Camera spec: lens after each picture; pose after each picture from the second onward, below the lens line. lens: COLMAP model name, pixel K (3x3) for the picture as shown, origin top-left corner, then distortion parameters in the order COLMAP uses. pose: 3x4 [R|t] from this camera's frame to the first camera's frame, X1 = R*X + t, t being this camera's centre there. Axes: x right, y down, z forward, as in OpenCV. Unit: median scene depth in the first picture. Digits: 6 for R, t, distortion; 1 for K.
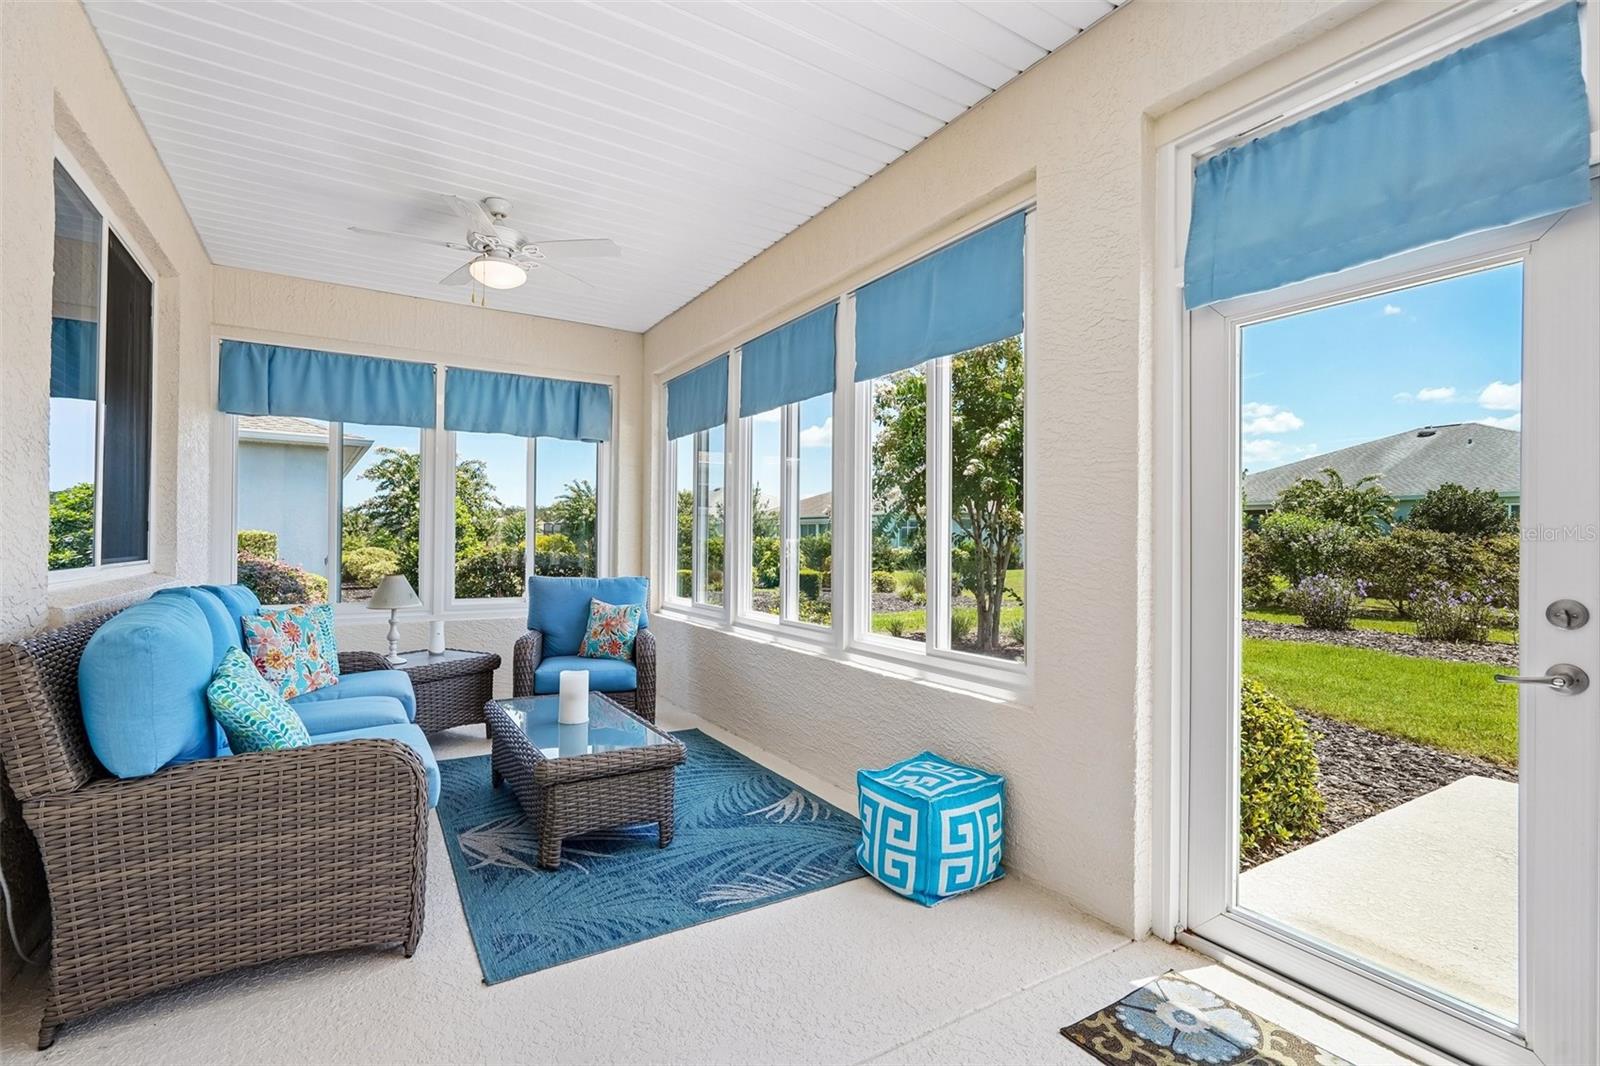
lens RADIAL K [[727.7, 0, 802.1], [0, 727.7, 539.7], [0, 0, 1]] dist [-0.002146, 0.000749]
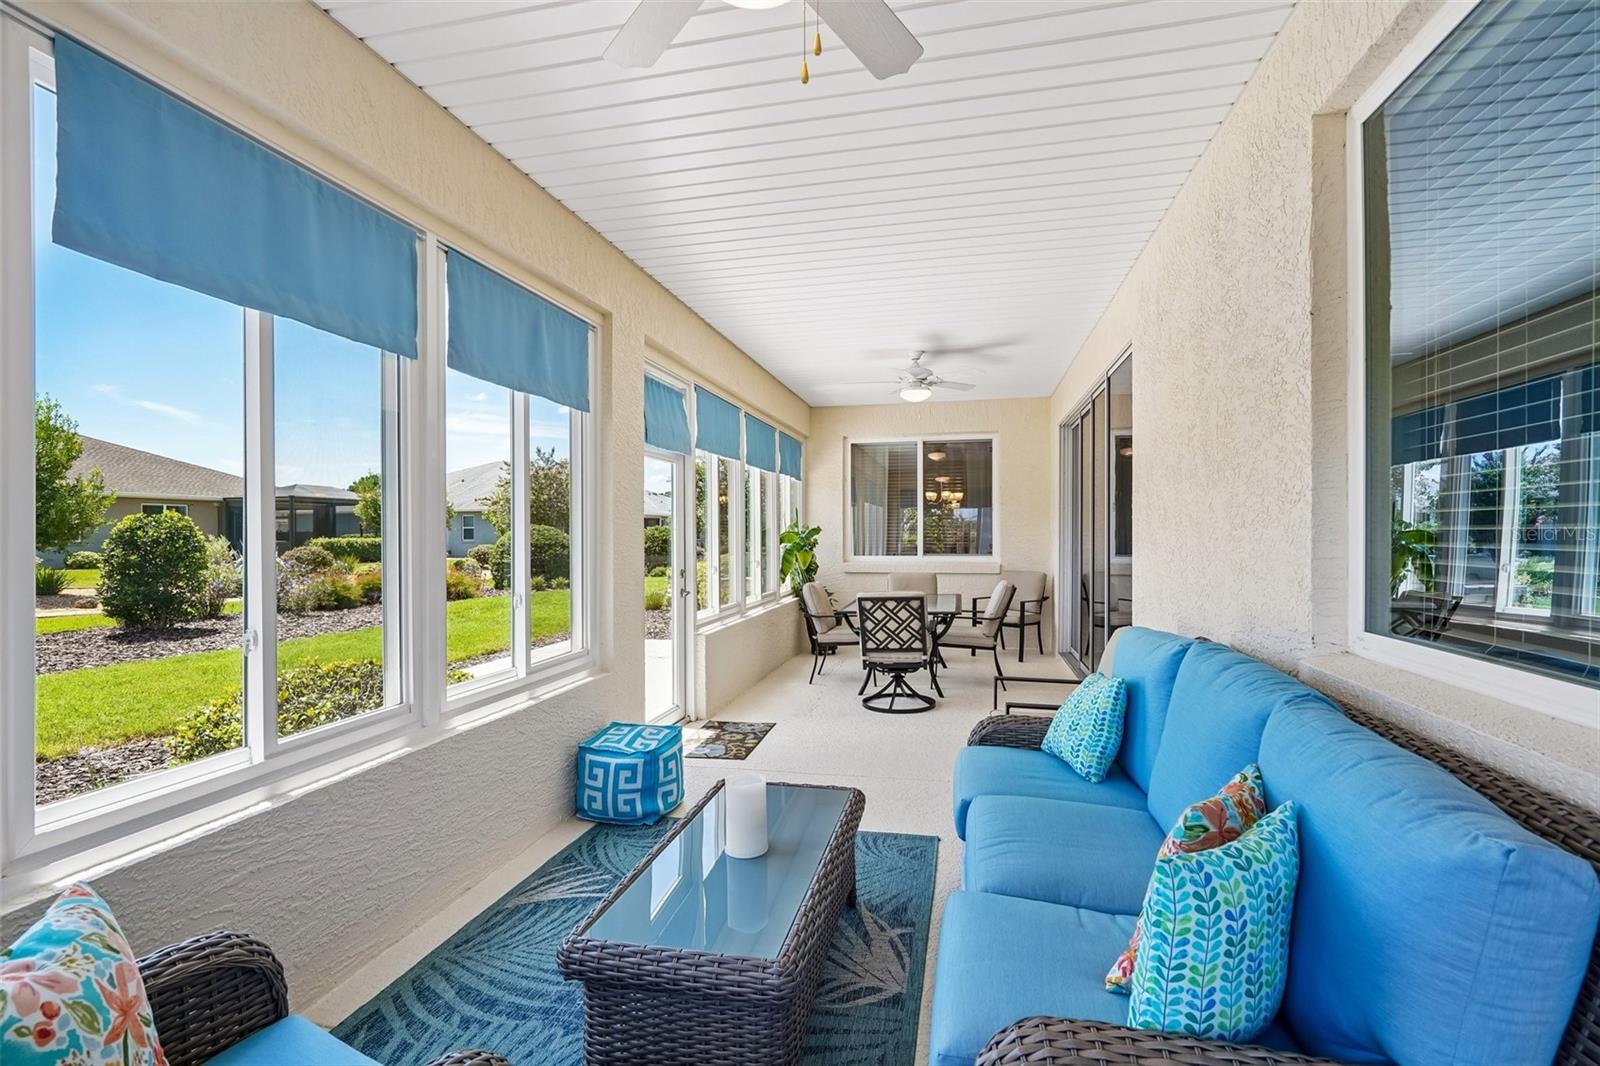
lens RADIAL K [[727.7, 0, 802.1], [0, 727.7, 539.7], [0, 0, 1]] dist [-0.002146, 0.000749]
pose [[-0.712553, -0.008896, 0.701562, -0.819566], [-0.000639, 0.999927, 0.012030, -0.046826], [-0.701618, 0.008124, -0.712507, 1.434511]]
